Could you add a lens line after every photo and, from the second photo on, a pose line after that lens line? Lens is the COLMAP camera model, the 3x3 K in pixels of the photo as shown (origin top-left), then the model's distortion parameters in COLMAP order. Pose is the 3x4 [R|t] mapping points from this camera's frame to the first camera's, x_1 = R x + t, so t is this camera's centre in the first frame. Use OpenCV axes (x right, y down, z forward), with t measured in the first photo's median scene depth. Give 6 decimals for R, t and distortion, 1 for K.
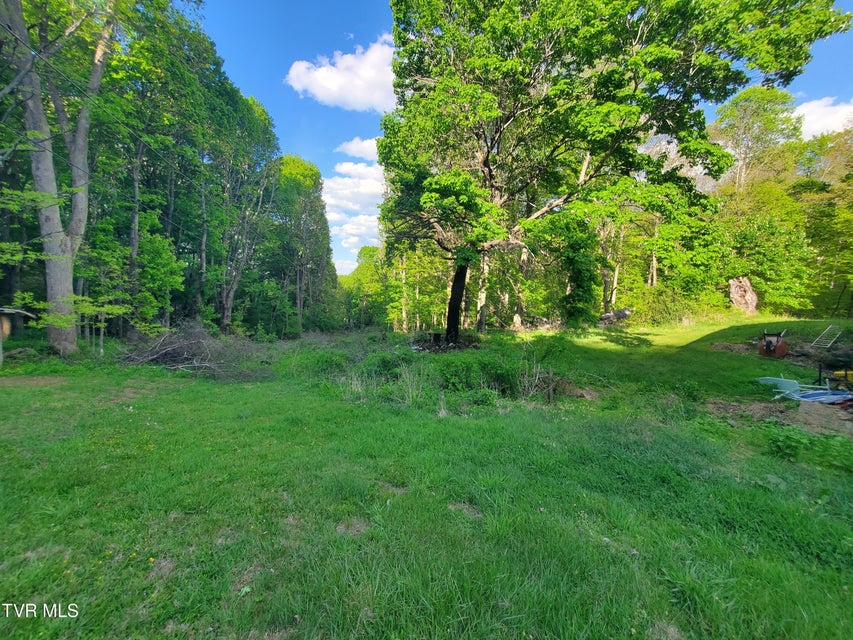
lens RADIAL K [[339.9, 0, 428.3], [0, 339.9, 316.9], [0, 0, 1]] dist [0.001396, 0.000016]
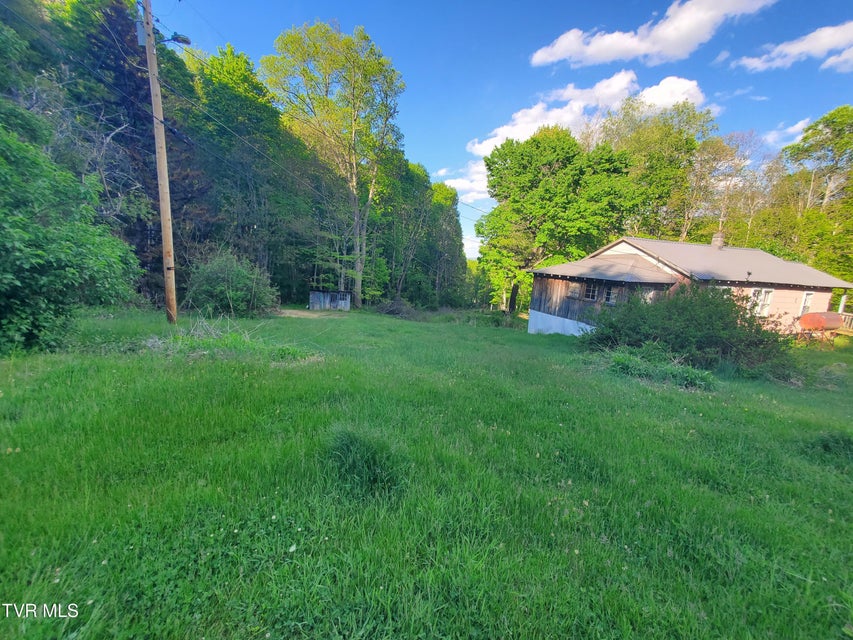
lens RADIAL K [[339.9, 0, 428.3], [0, 339.9, 316.9], [0, 0, 1]] dist [0.001396, 0.000016]
pose [[0.925916, 0.076104, -0.369983, 0.133500], [-0.054374, 0.996146, 0.068828, -0.011440], [0.373795, -0.043611, 0.926485, -0.373600]]
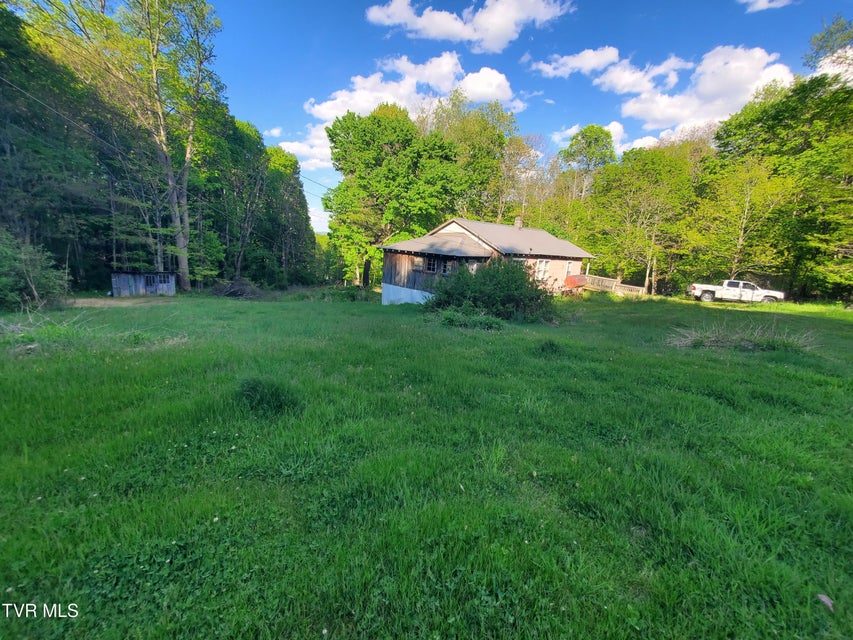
lens RADIAL K [[339.9, 0, 428.3], [0, 339.9, 316.9], [0, 0, 1]] dist [0.001396, 0.000016]
pose [[0.999006, 0.013741, 0.042408, 0.135803], [-0.018935, 0.992024, 0.124619, -0.011376], [-0.040357, -0.125299, 0.991298, -0.391276]]
